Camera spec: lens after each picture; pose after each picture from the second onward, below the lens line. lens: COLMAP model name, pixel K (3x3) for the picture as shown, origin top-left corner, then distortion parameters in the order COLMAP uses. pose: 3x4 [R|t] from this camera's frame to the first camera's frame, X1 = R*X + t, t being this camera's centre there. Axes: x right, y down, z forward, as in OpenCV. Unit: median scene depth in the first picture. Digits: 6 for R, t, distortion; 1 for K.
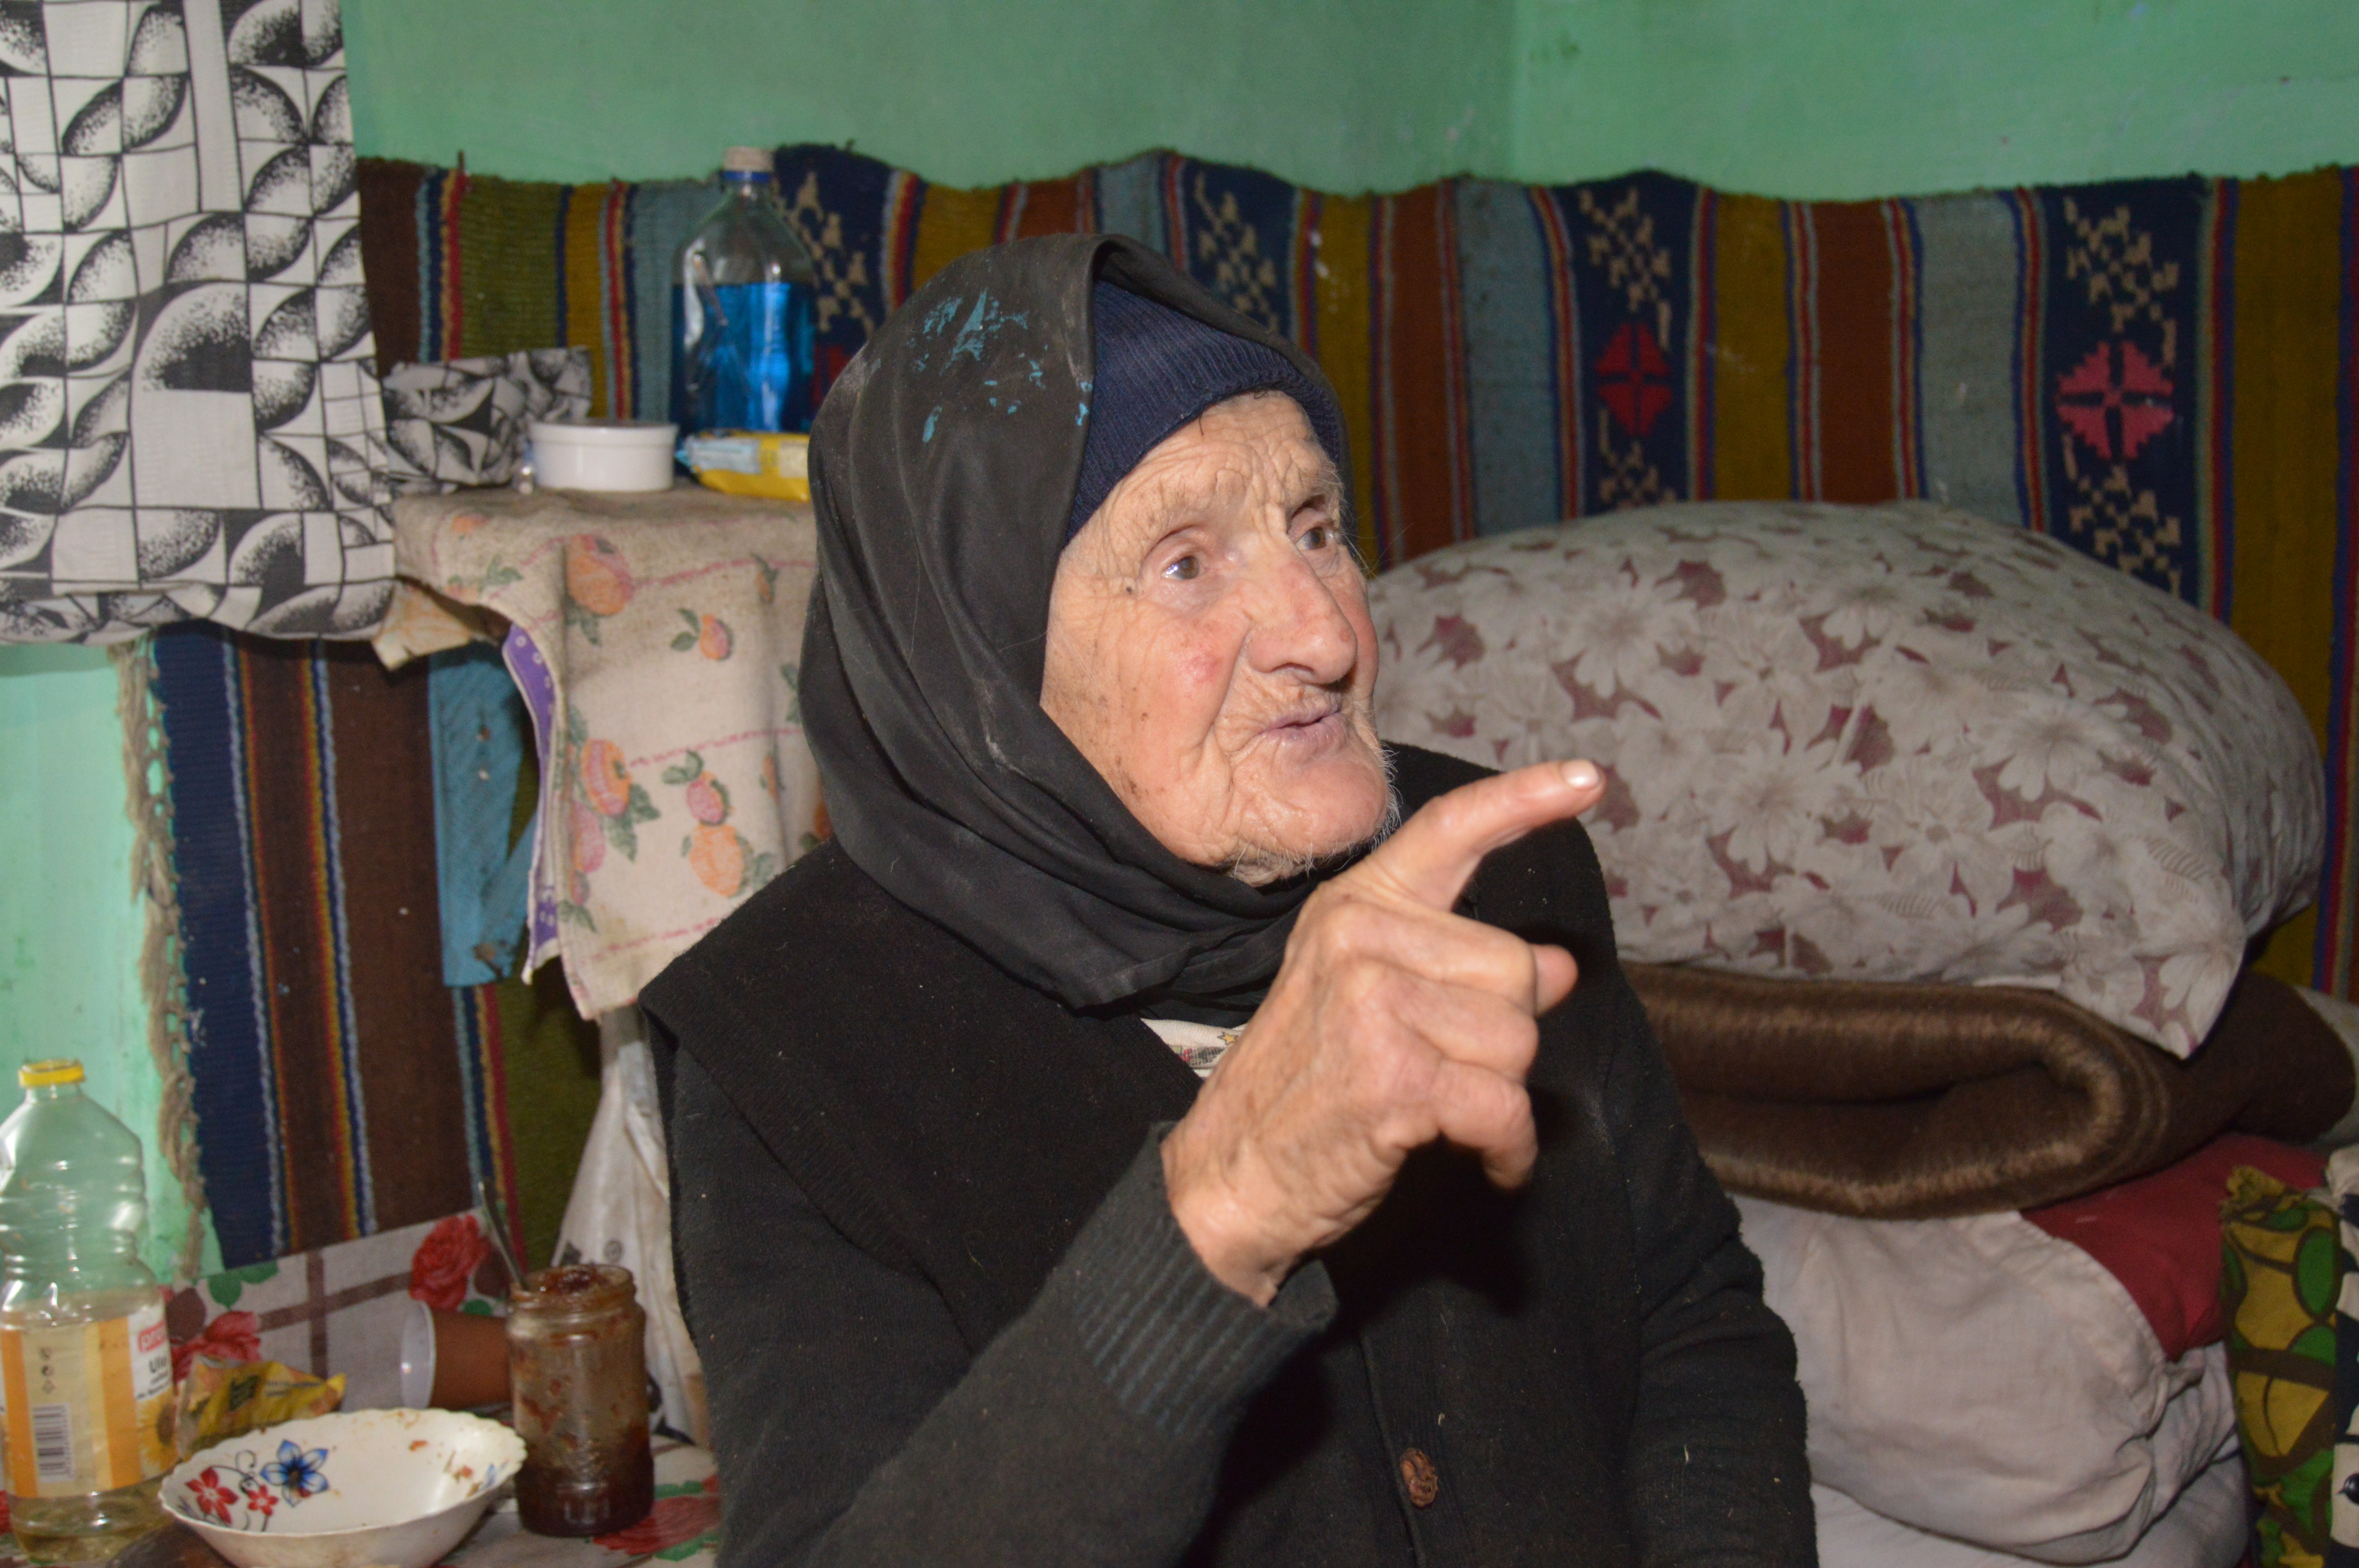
lens RADIAL K [[2776.2, 0, 1179.5], [0, 2776.2, 784.0], [0, 0, 1]] dist [-0.004579, -0.033824]
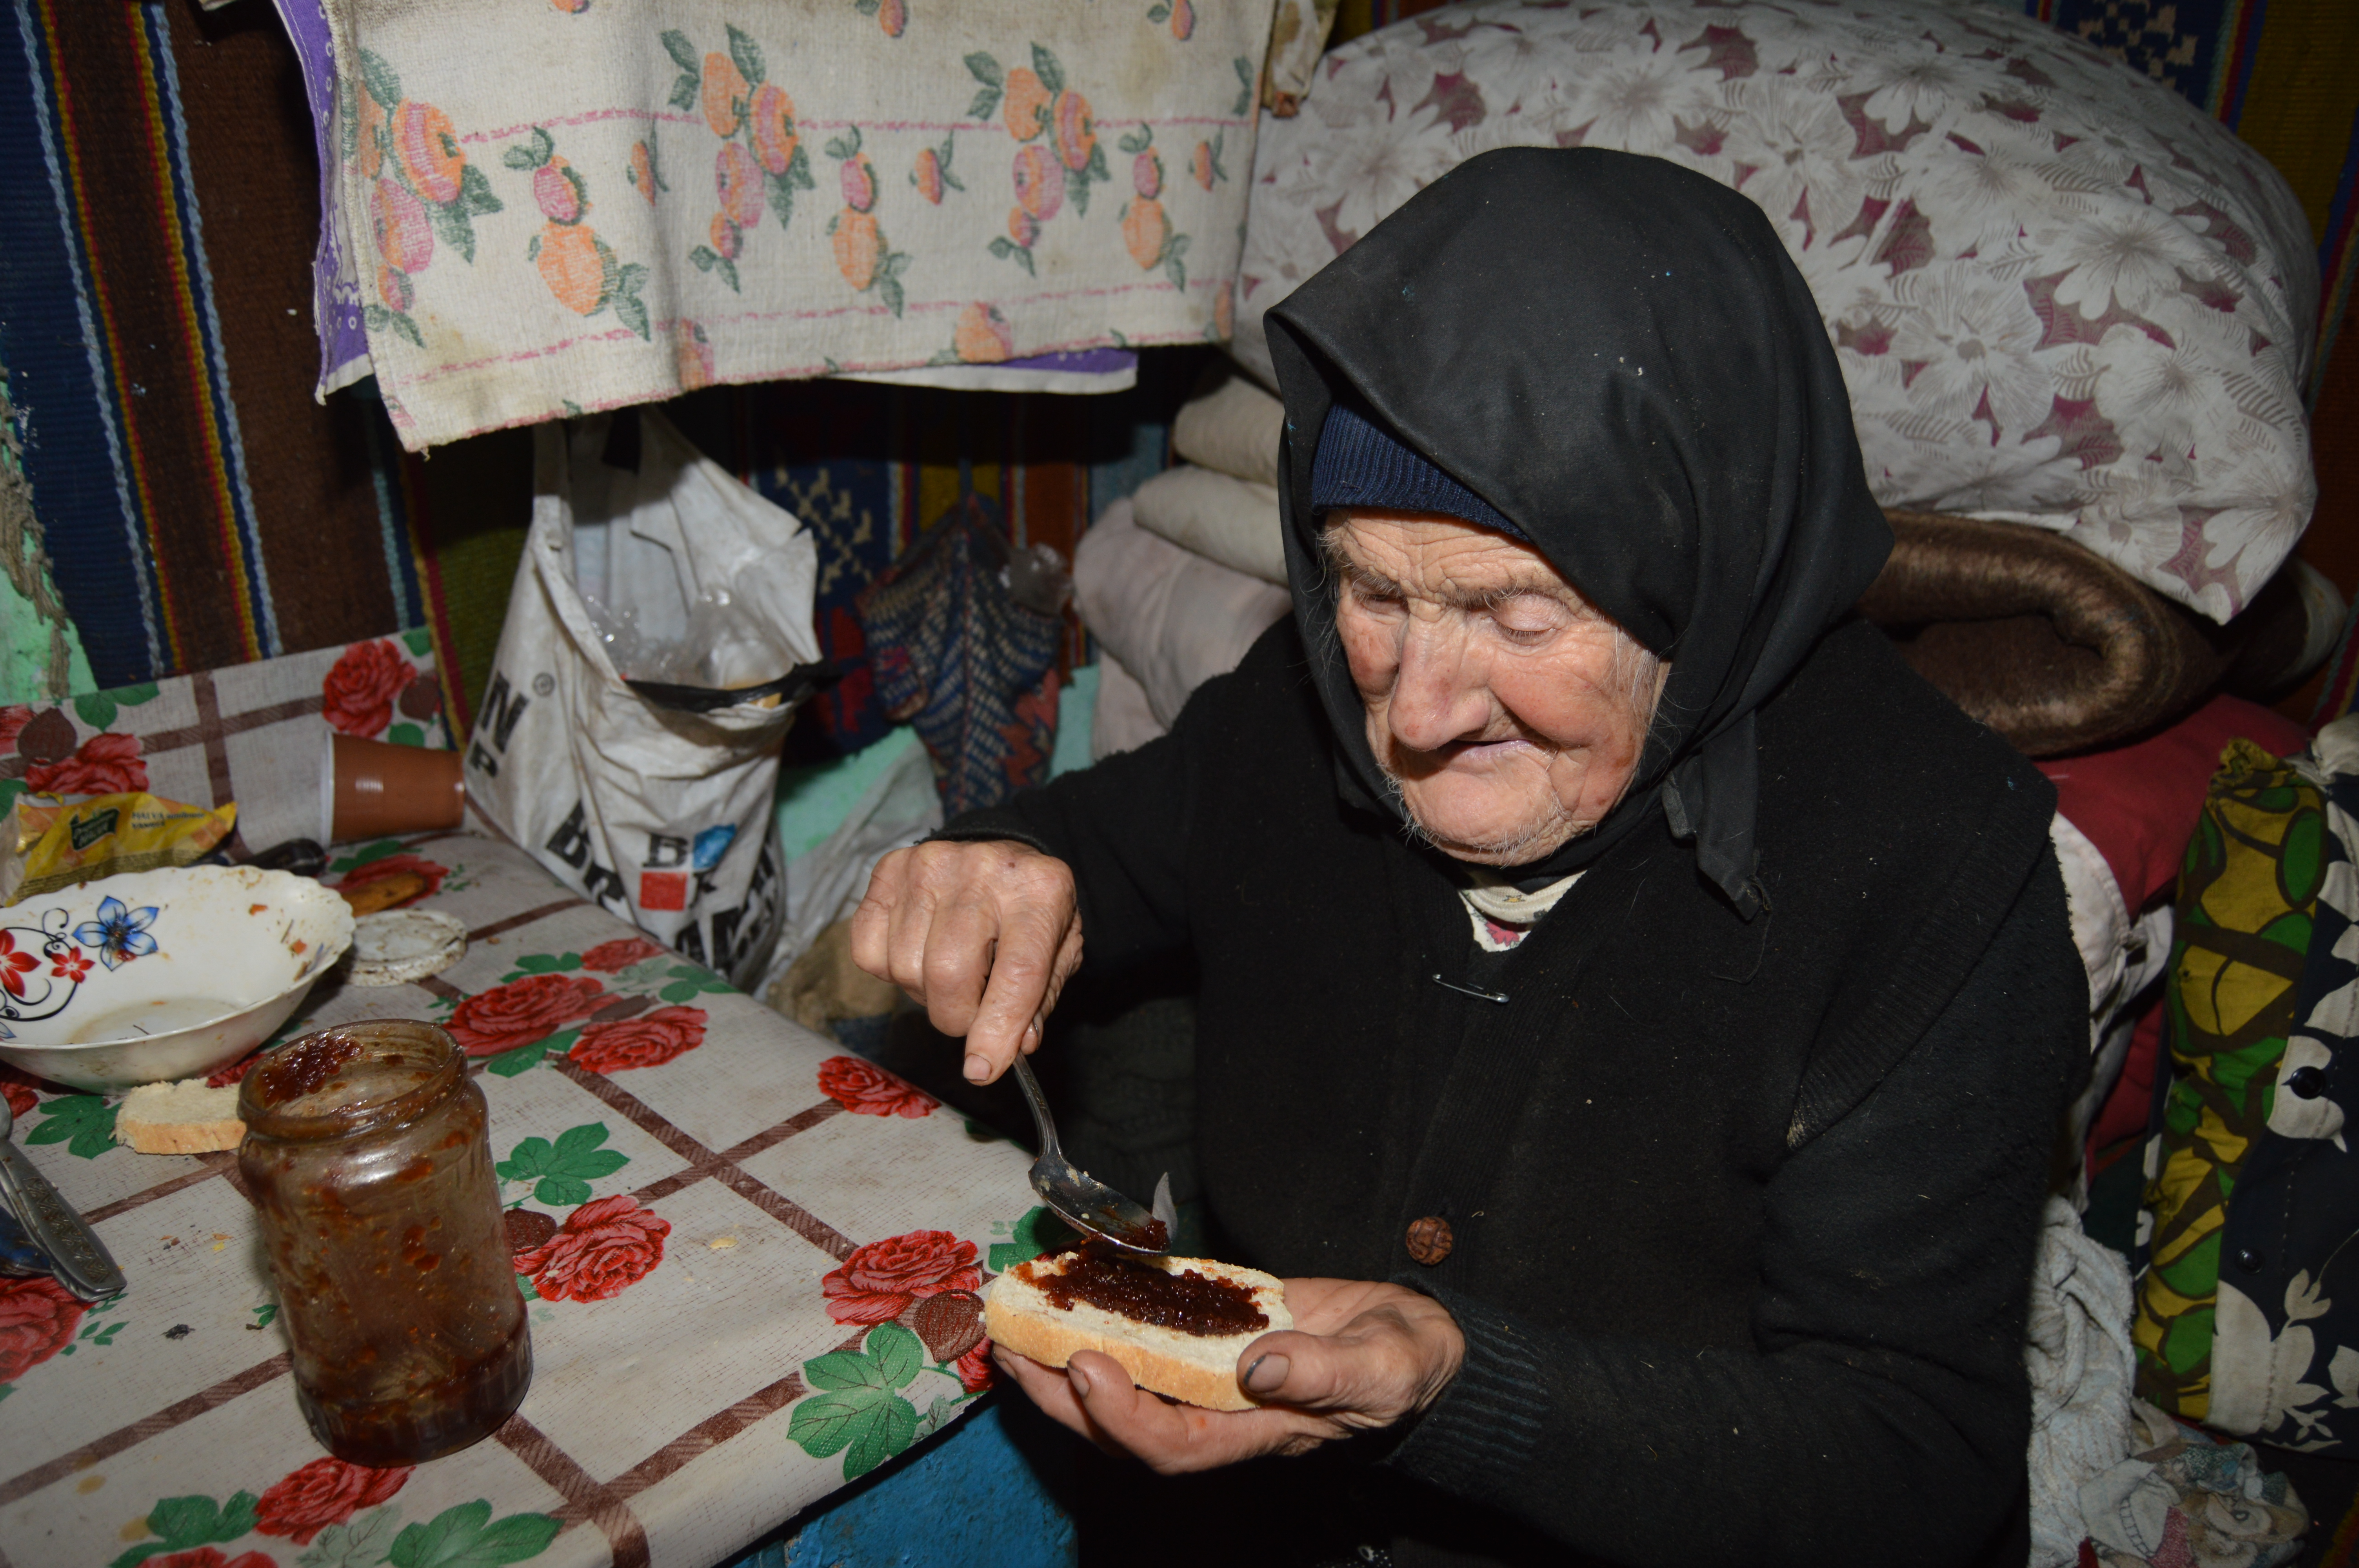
lens RADIAL K [[1808.5, 0, 1182.2], [0, 1808.5, 823.8], [0, 0, 1]] dist [-0.011676, -0.006030]
pose [[0.997343, 0.071053, 0.016078, 0.017389], [-0.072688, 0.955911, 0.284517, 0.017609], [0.004846, -0.284930, 0.958536, 0.397909]]
